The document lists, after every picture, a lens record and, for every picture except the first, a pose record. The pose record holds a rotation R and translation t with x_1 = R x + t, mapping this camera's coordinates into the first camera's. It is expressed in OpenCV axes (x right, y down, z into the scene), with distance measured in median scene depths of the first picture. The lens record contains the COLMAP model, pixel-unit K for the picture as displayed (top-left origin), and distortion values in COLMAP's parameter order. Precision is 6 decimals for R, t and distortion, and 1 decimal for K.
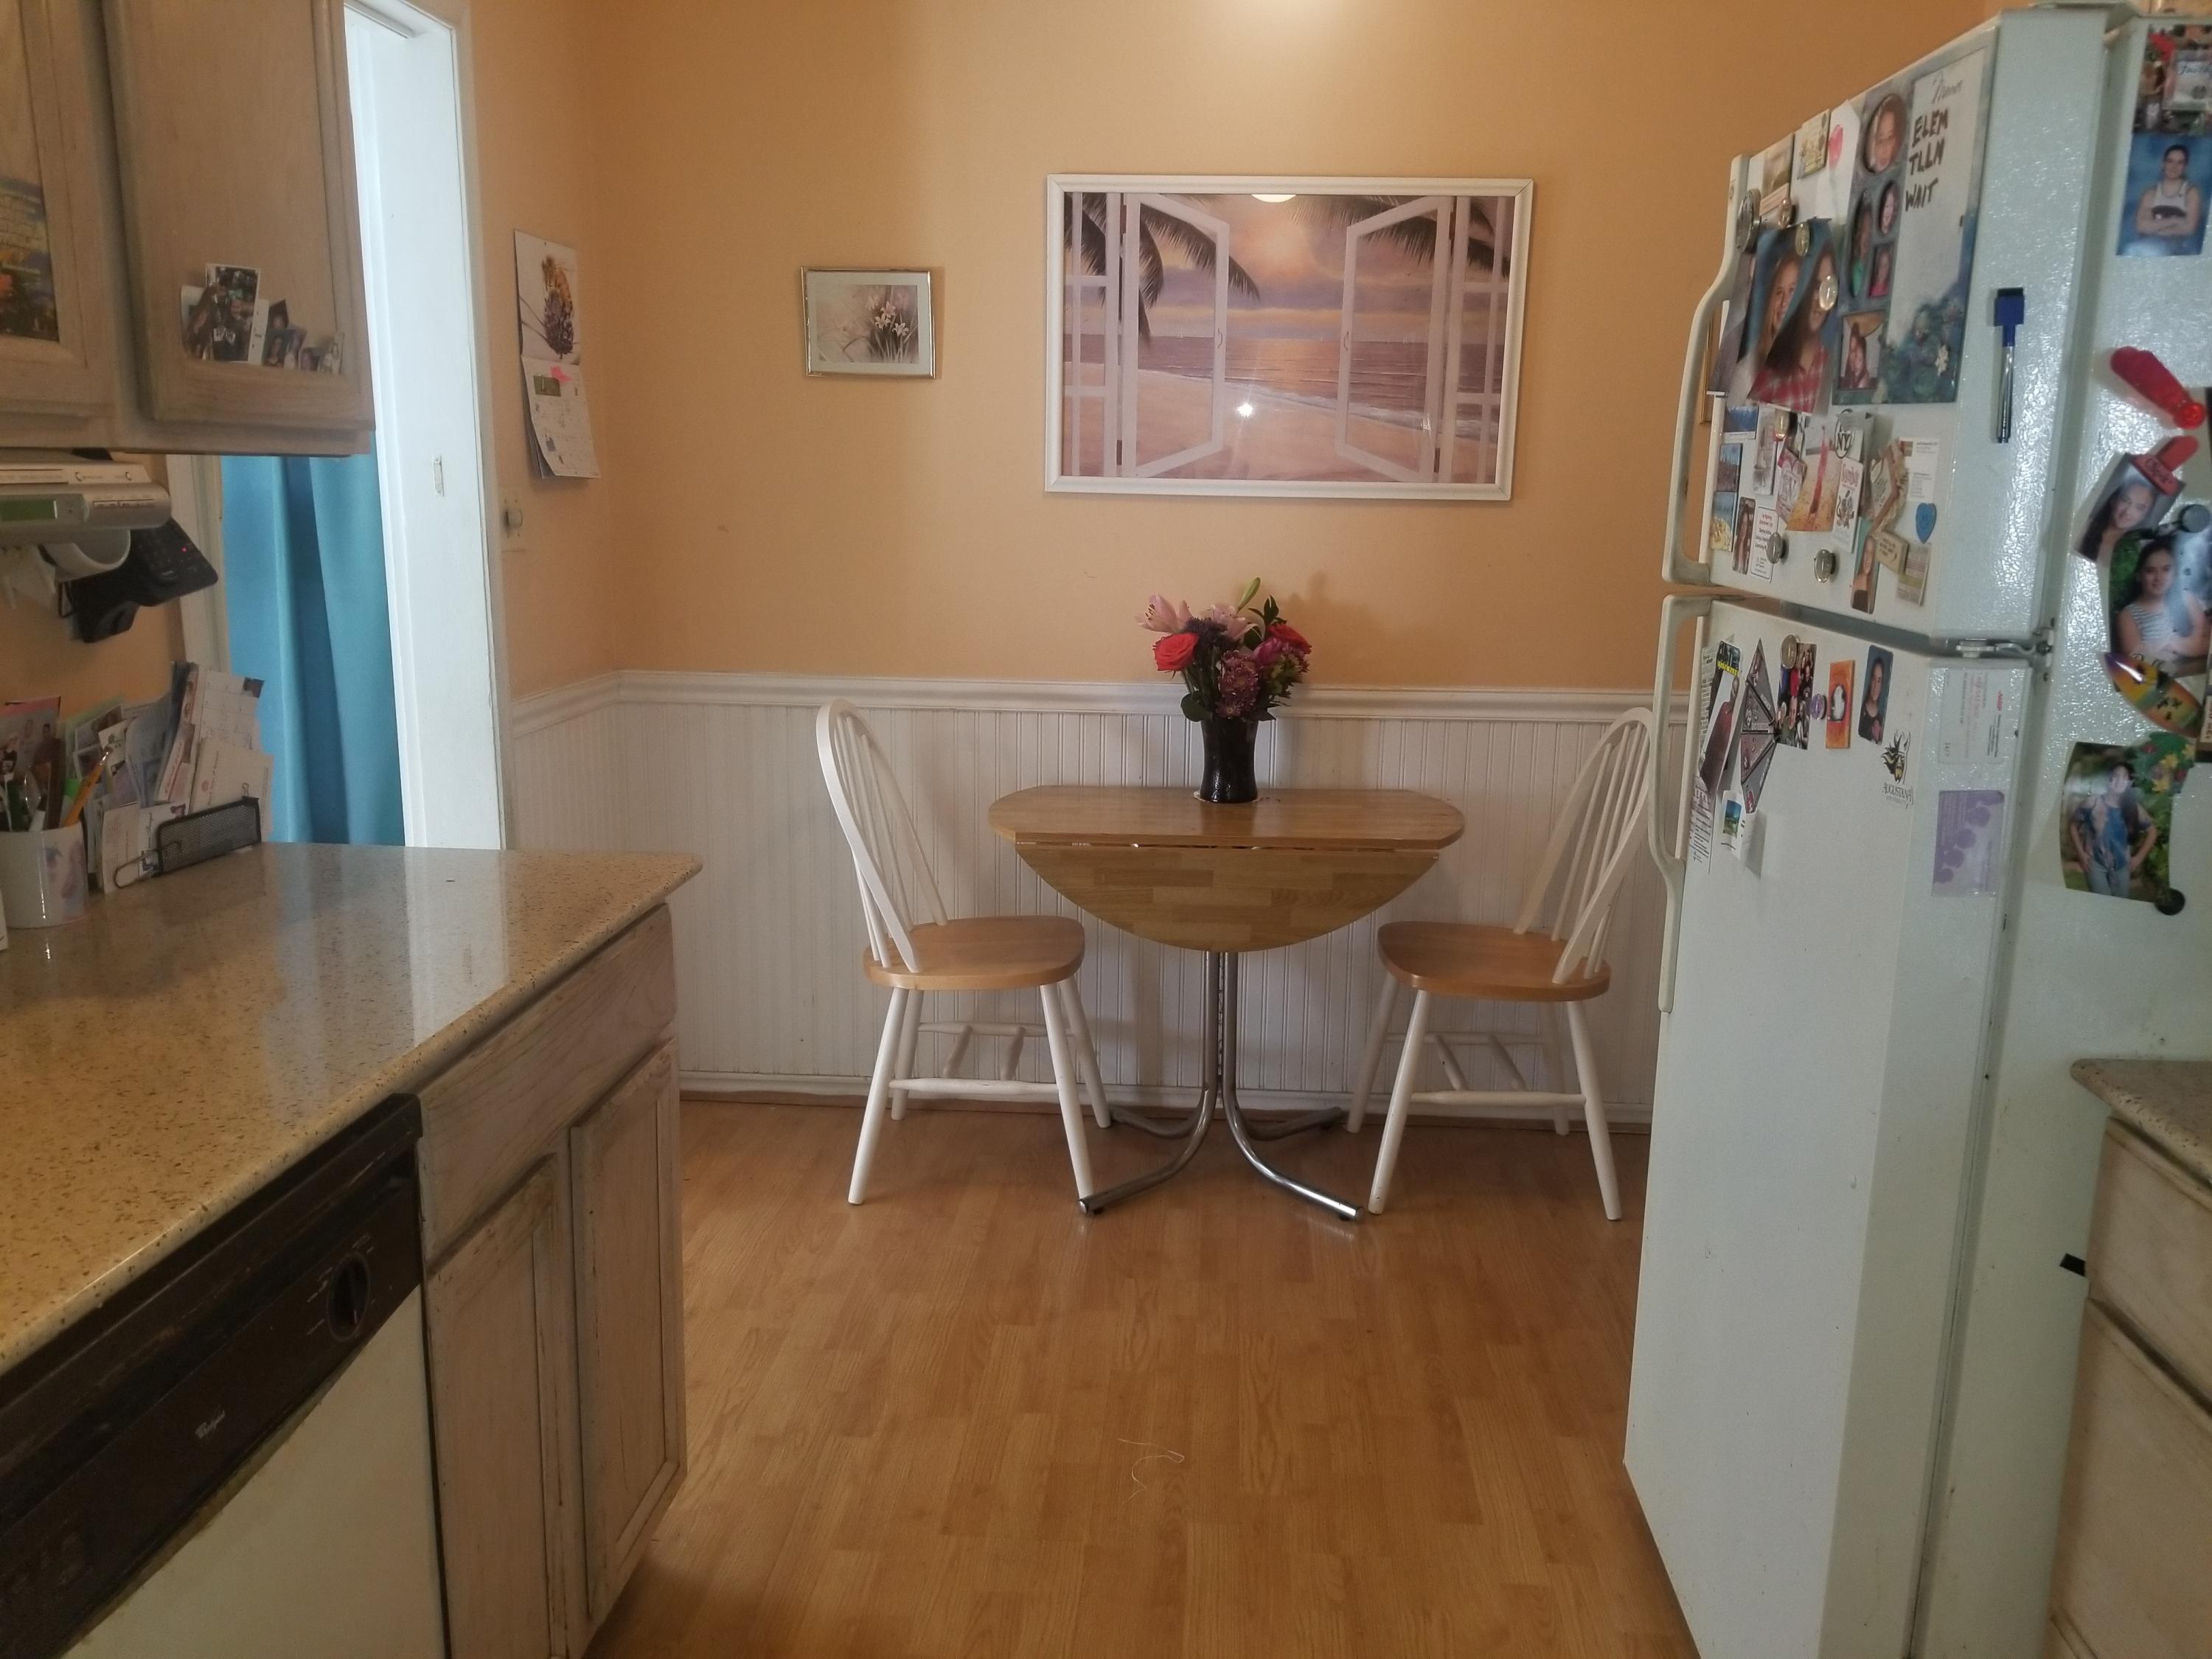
lens RADIAL K [[1707.0, 0, 1106.0], [0, 1707.0, 829.5], [0, 0, 1]] dist [0.037872, -0.073224]
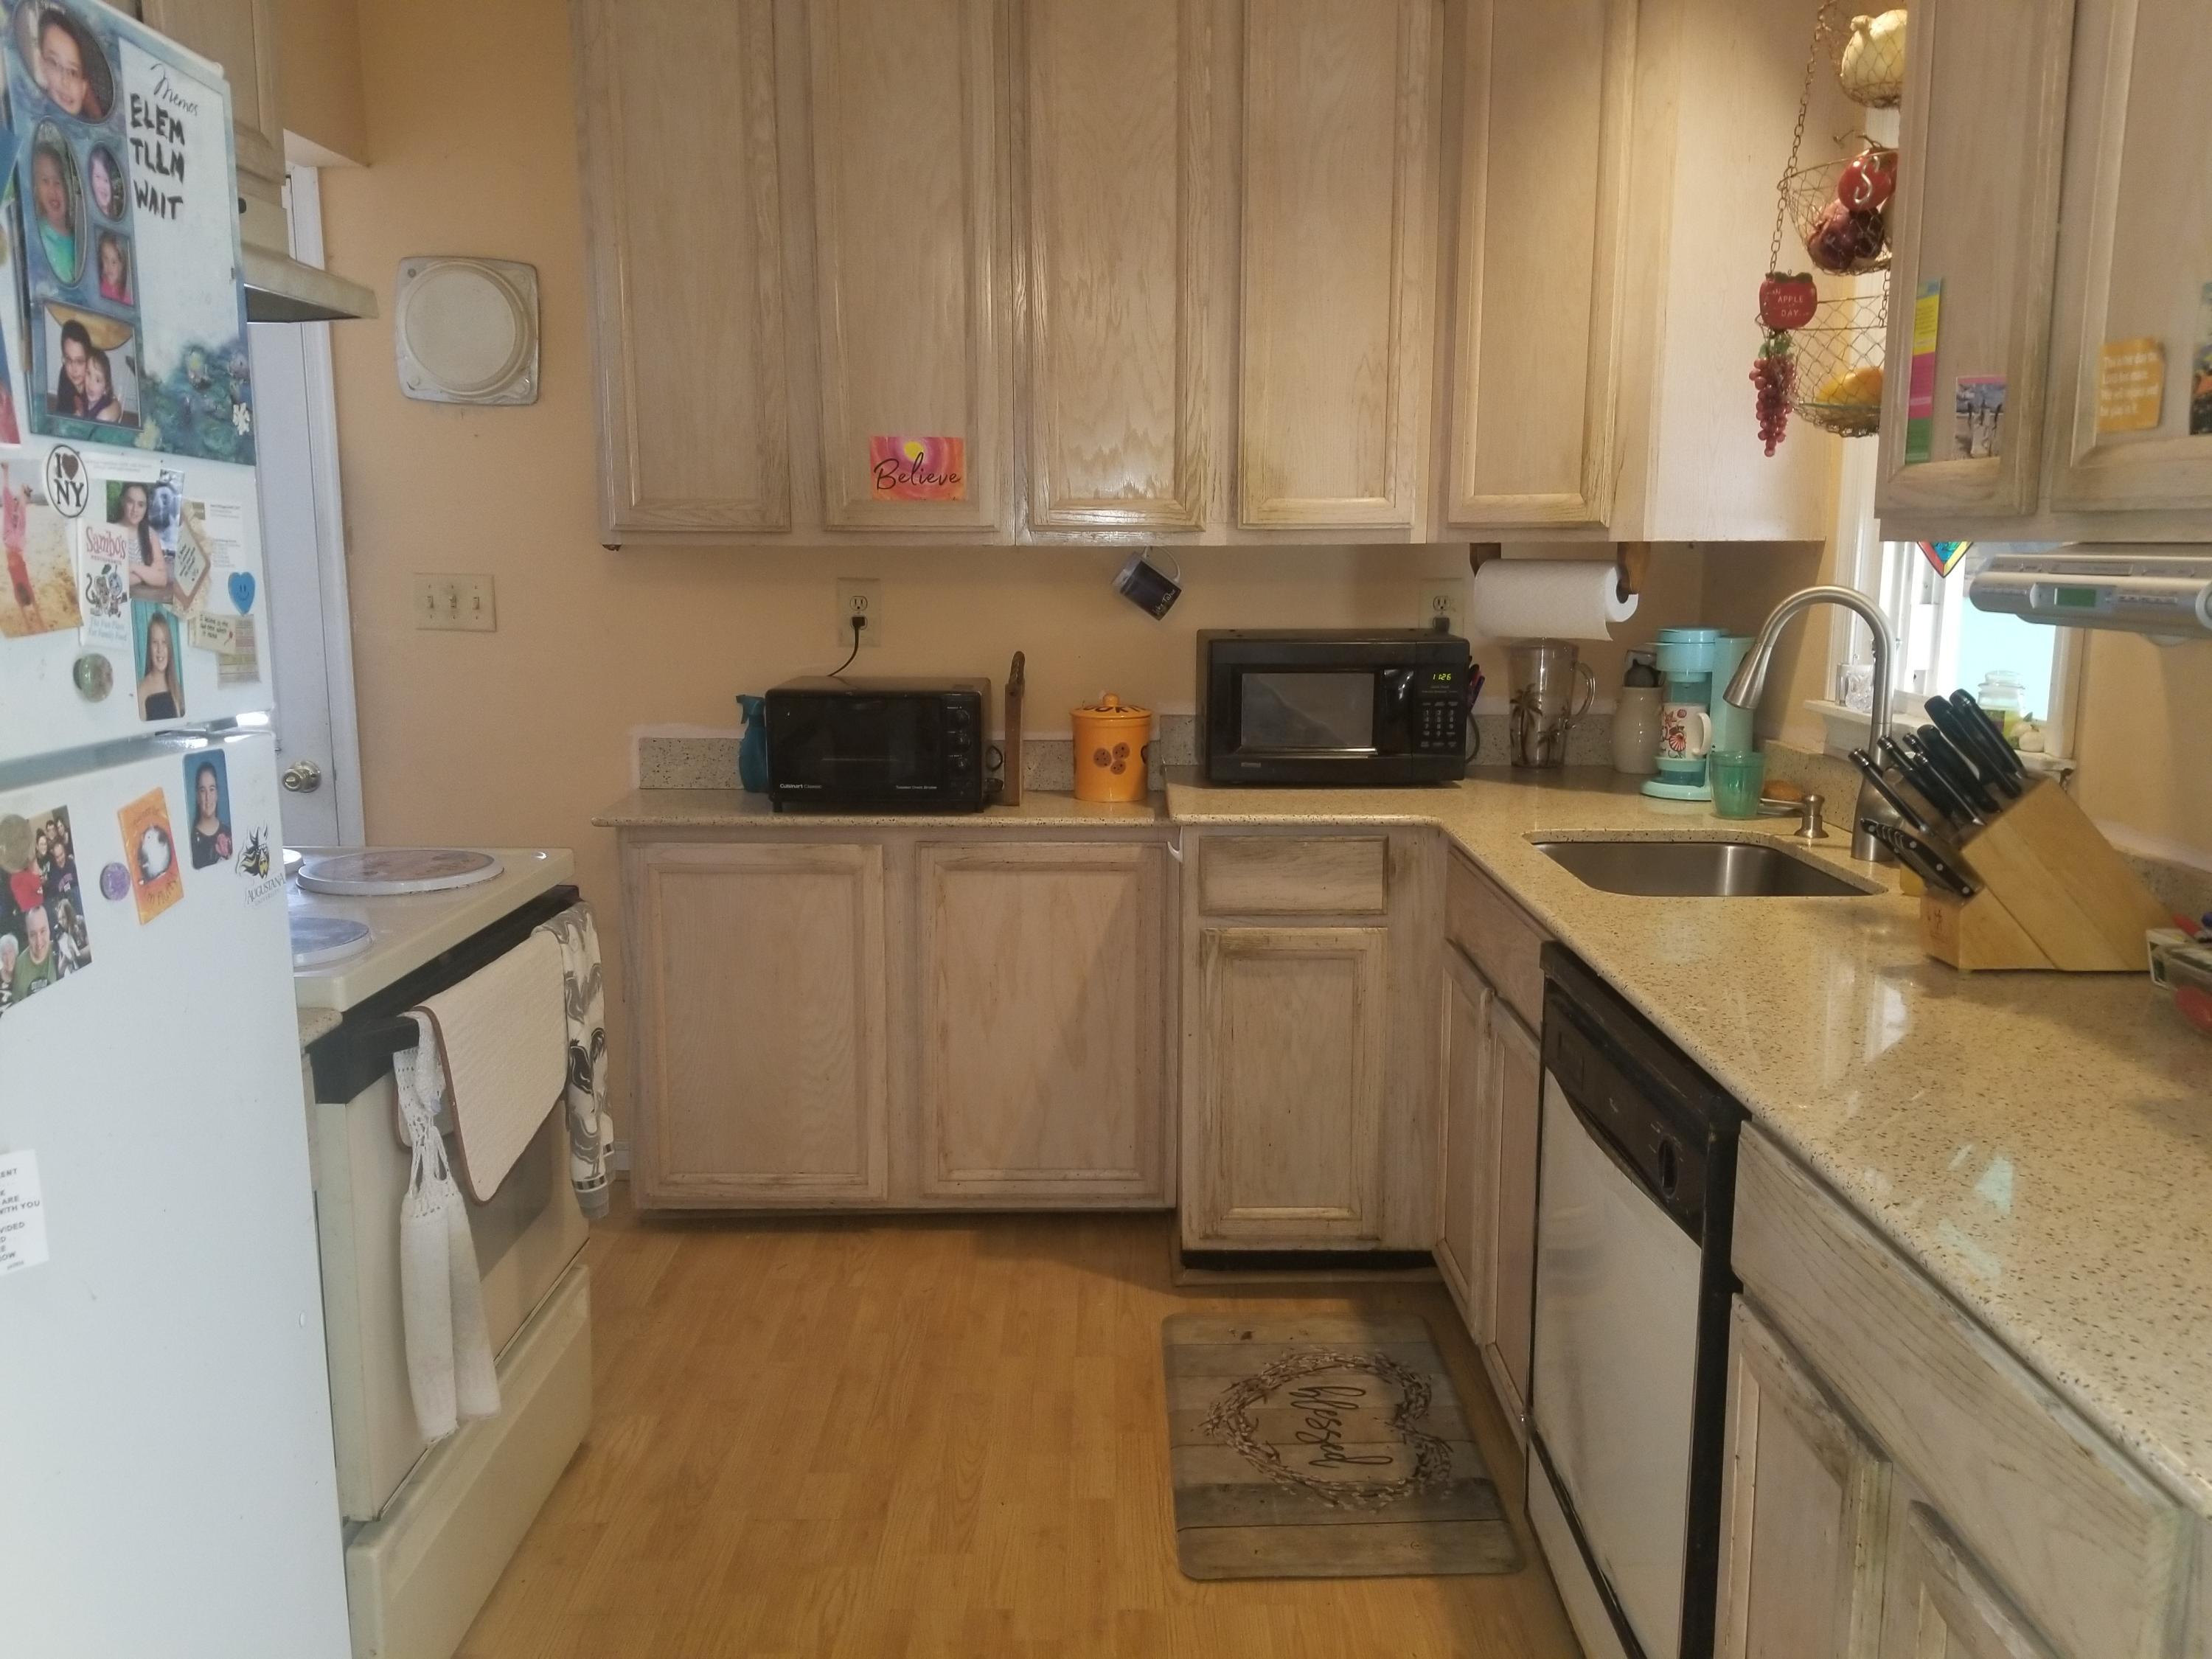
lens RADIAL K [[1707.0, 0, 1106.0], [0, 1707.0, 829.5], [0, 0, 1]] dist [0.037872, -0.073224]
pose [[-0.997465, -0.000759, -0.071151, 0.079427], [-0.026600, 0.931420, 0.362972, -0.379570], [0.065996, 0.363945, -0.929079, 1.801111]]
